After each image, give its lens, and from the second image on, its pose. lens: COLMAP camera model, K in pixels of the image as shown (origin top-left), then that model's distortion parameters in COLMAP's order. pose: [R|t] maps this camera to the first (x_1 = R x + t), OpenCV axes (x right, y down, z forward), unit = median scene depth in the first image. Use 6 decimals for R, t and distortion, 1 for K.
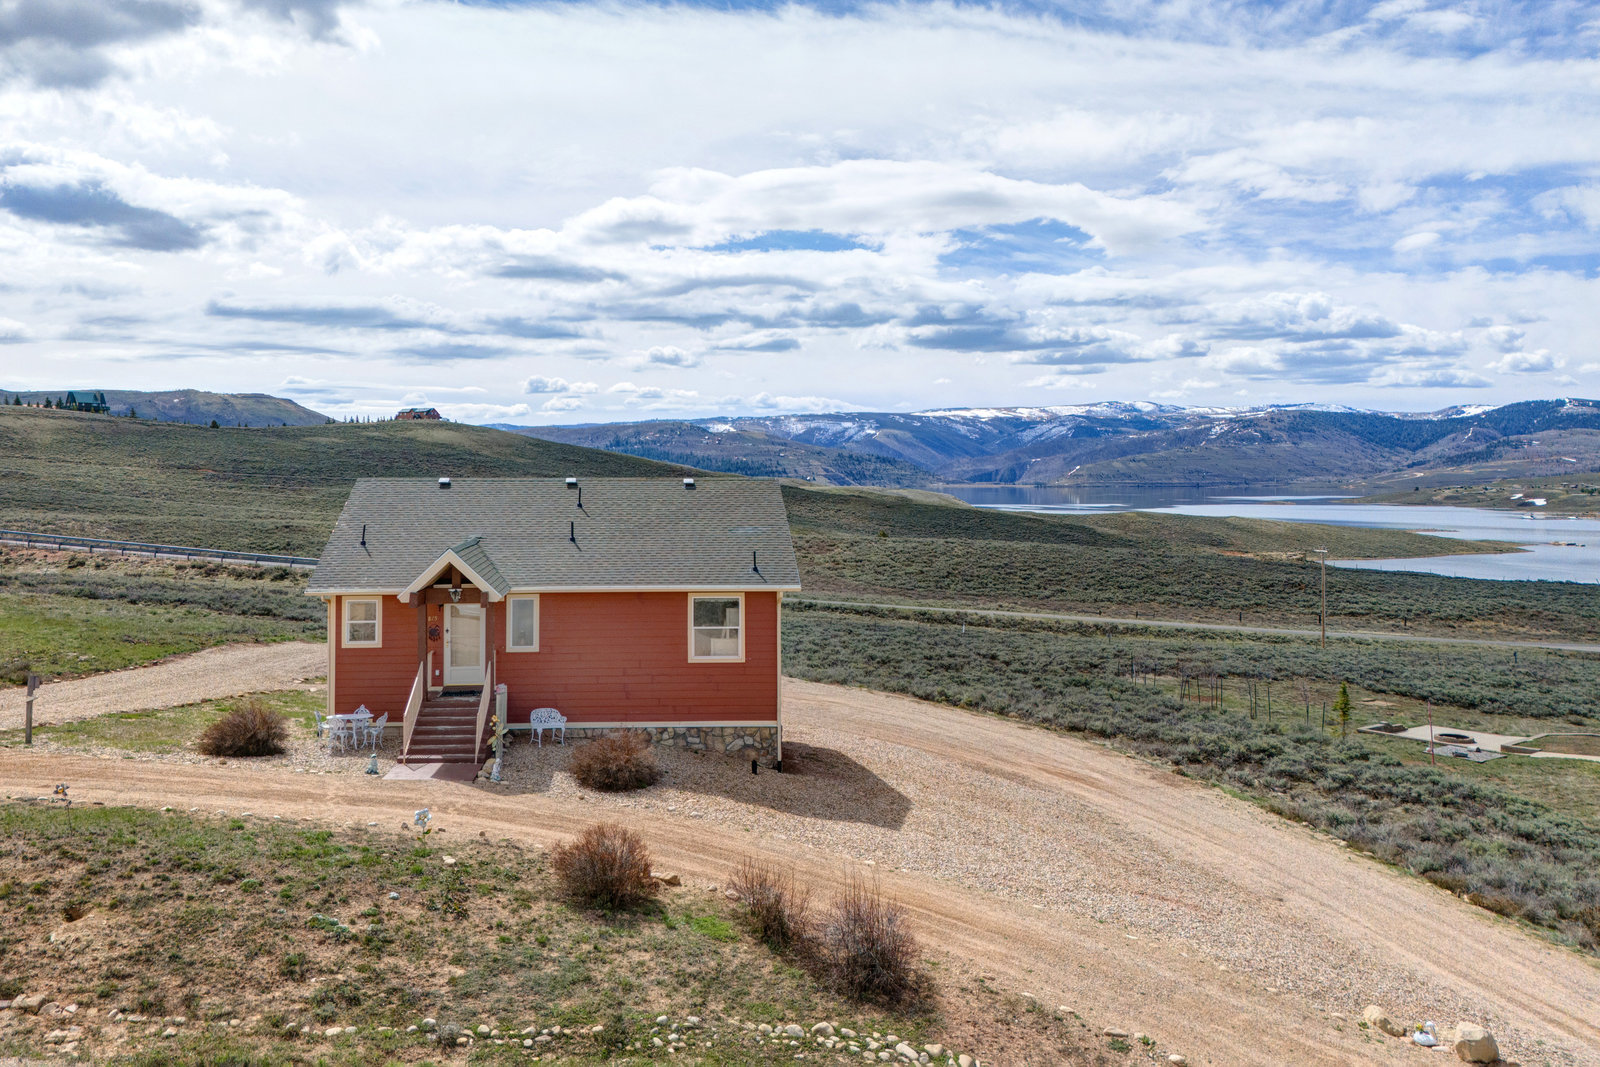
lens RADIAL K [[1293.4, 0, 711.7], [0, 1293.4, 456.7], [0, 0, 1]] dist [0.104868, -0.123320]
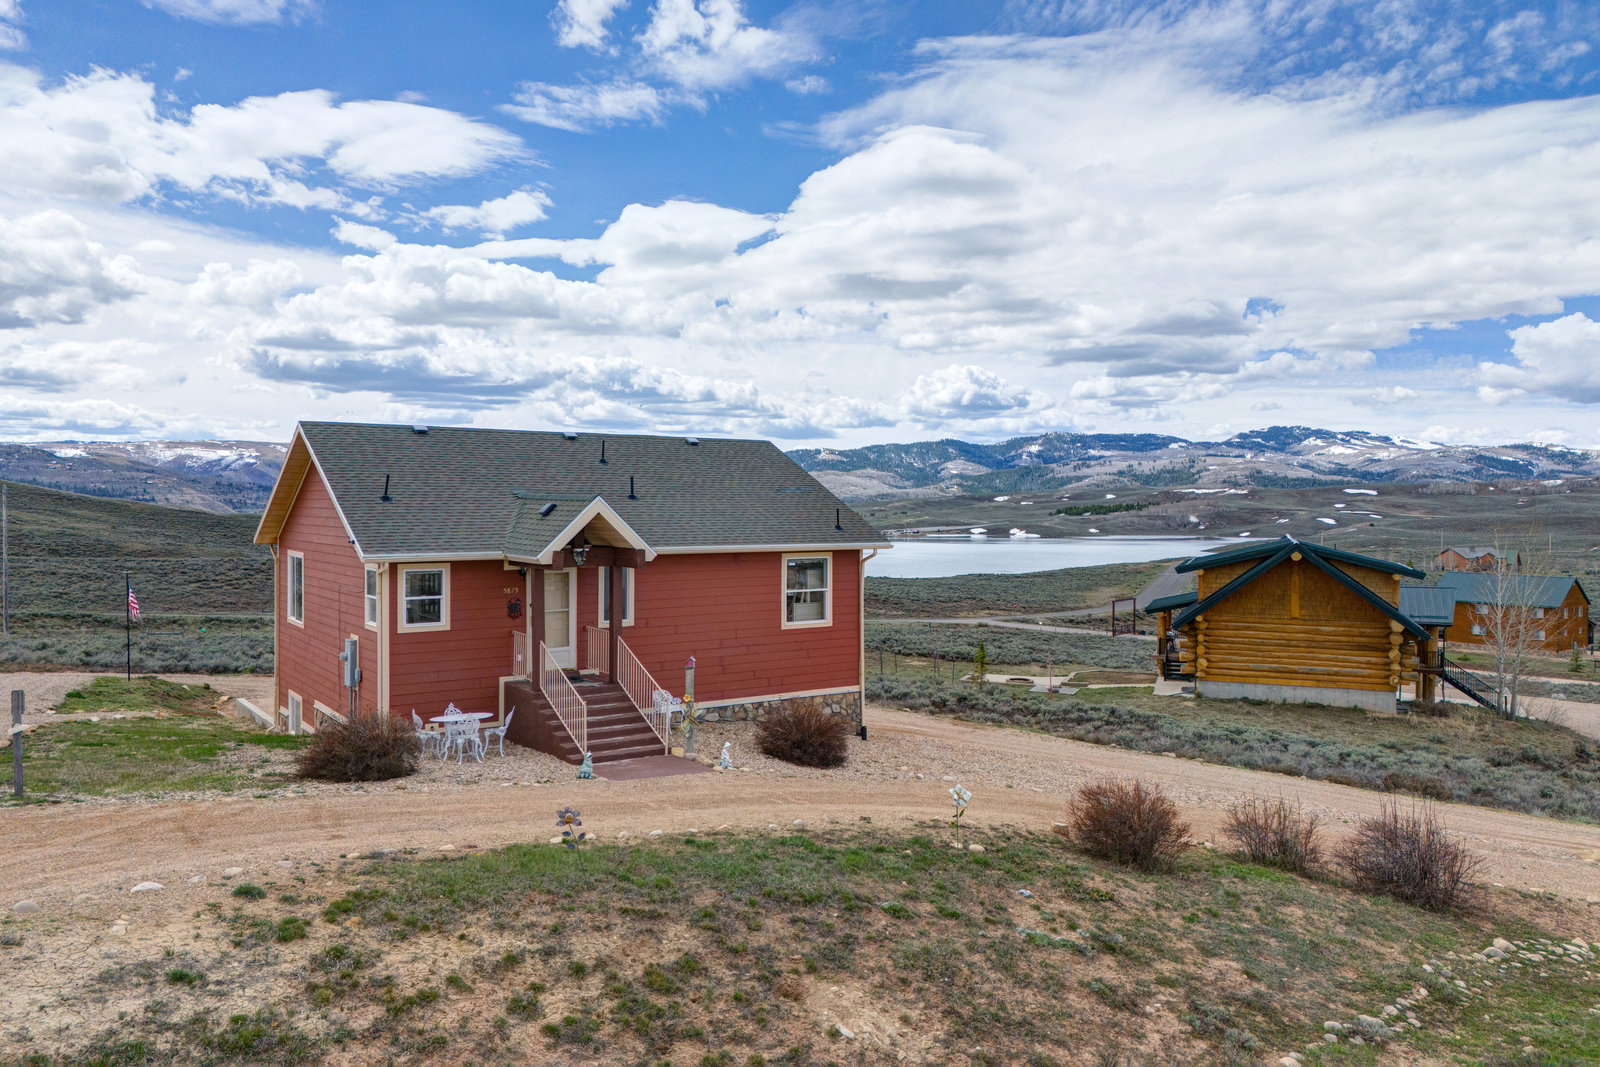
lens RADIAL K [[1170.7, 0, 796.7], [0, 1170.7, 522.7], [0, 0, 1]] dist [0.082654, -0.084781]
pose [[0.850452, -0.006556, 0.526011, -0.321446], [-0.008883, 0.999601, 0.026820, 0.045205], [-0.525977, -0.027482, 0.850054, 0.219403]]
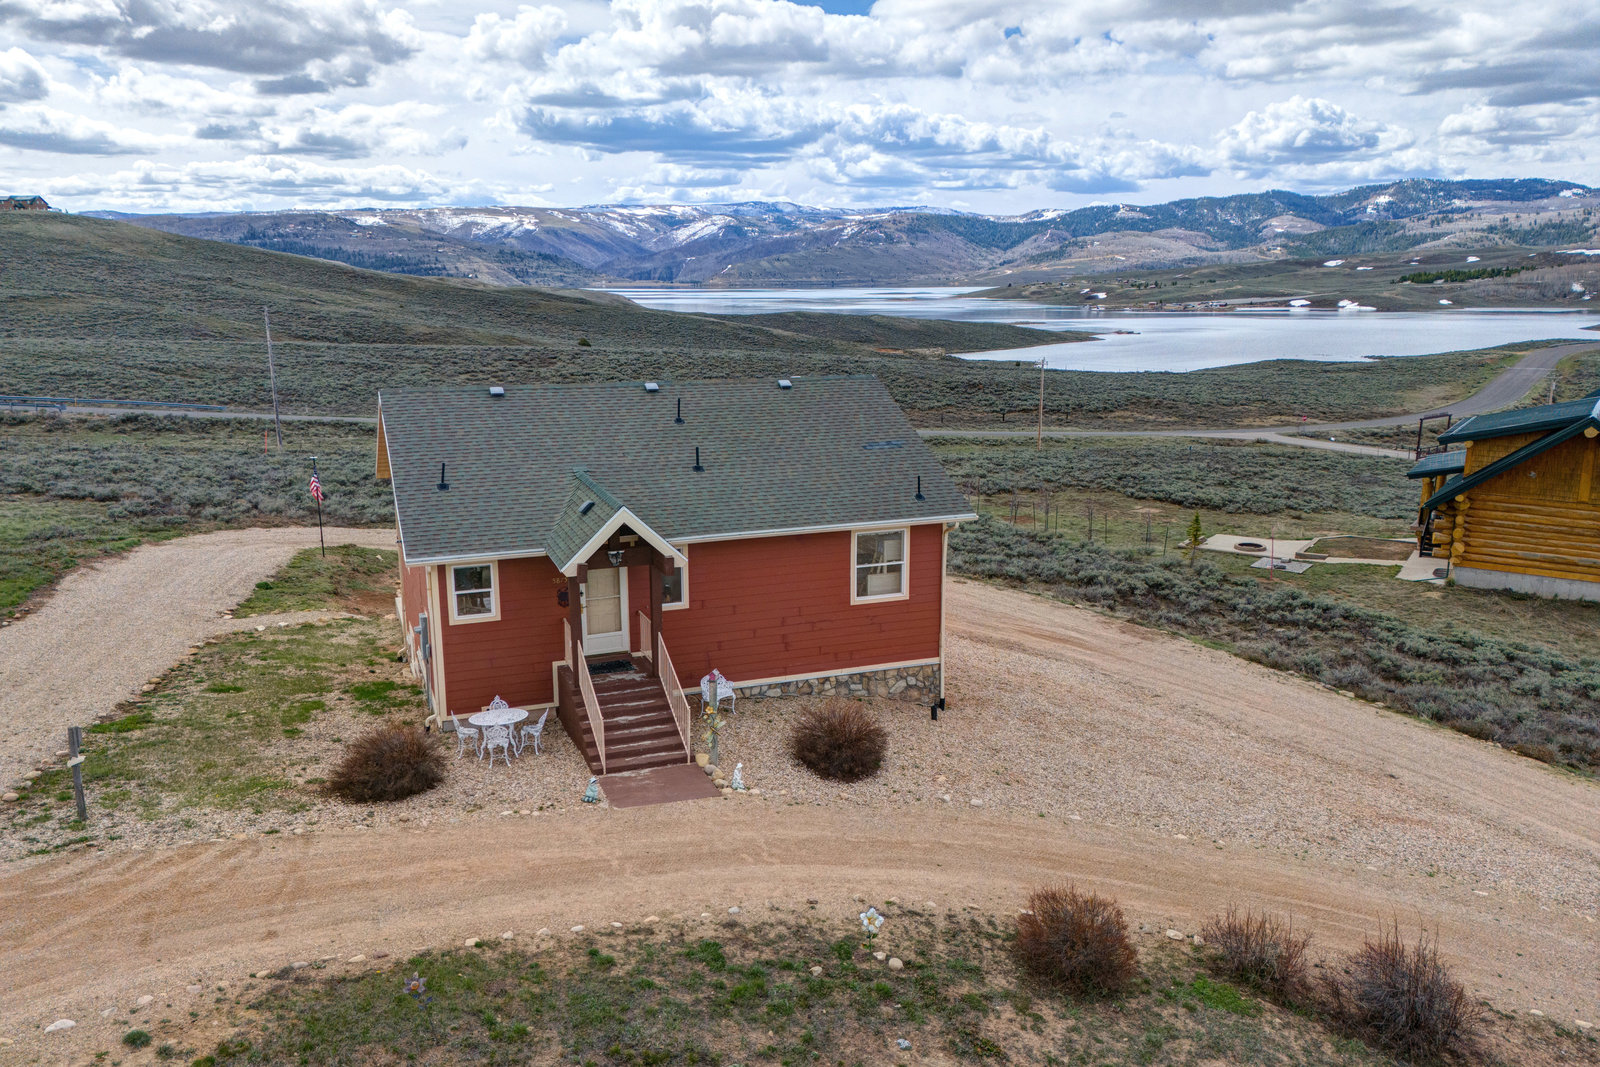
lens RADIAL K [[1226.1, 0, 796.1], [0, 1226.1, 554.5], [0, 0, 1]] dist [0.086272, -0.093703]
pose [[0.946763, -0.073027, 0.313540, -0.227896], [-0.003143, 0.971789, 0.235830, -0.051559], [-0.321916, -0.224261, 0.919824, 0.186405]]
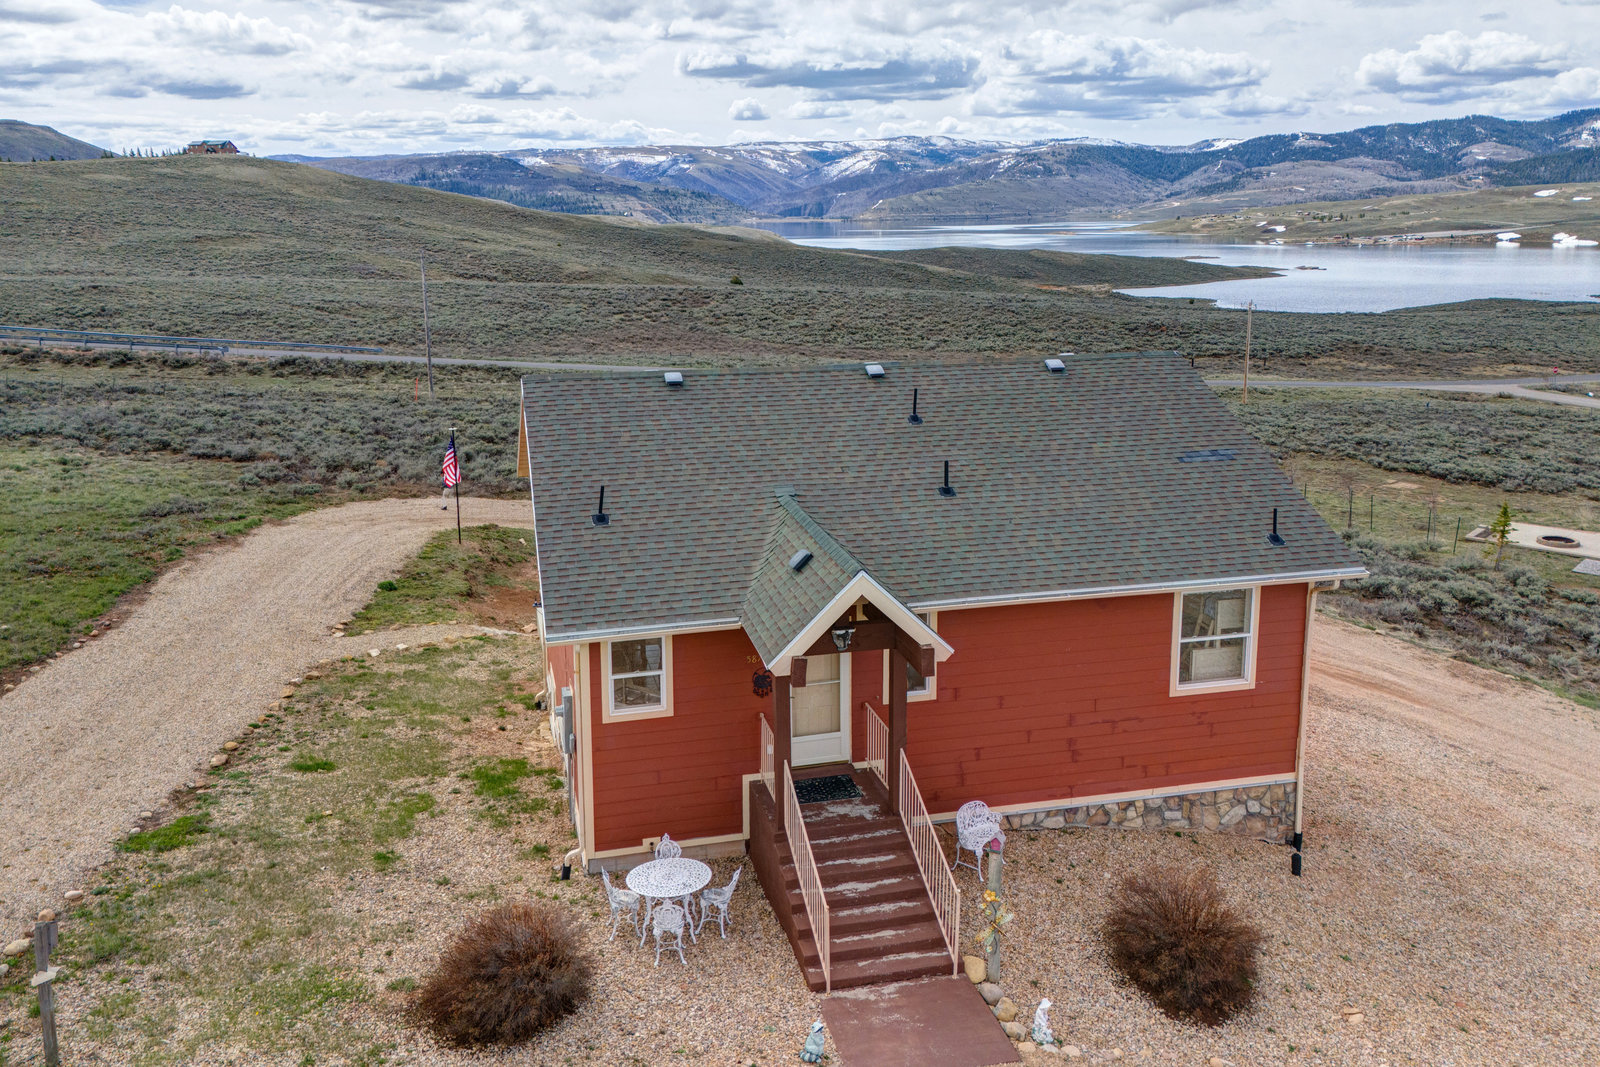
lens RADIAL K [[1254.0, 0, 776.0], [0, 1254.0, 445.3], [0, 0, 1]] dist [0.085559, -0.093424]
pose [[0.981272, -0.042286, 0.187927, -0.221084], [0.004275, 0.980147, 0.198228, -0.052843], [-0.192578, -0.193712, 0.961972, 0.360538]]
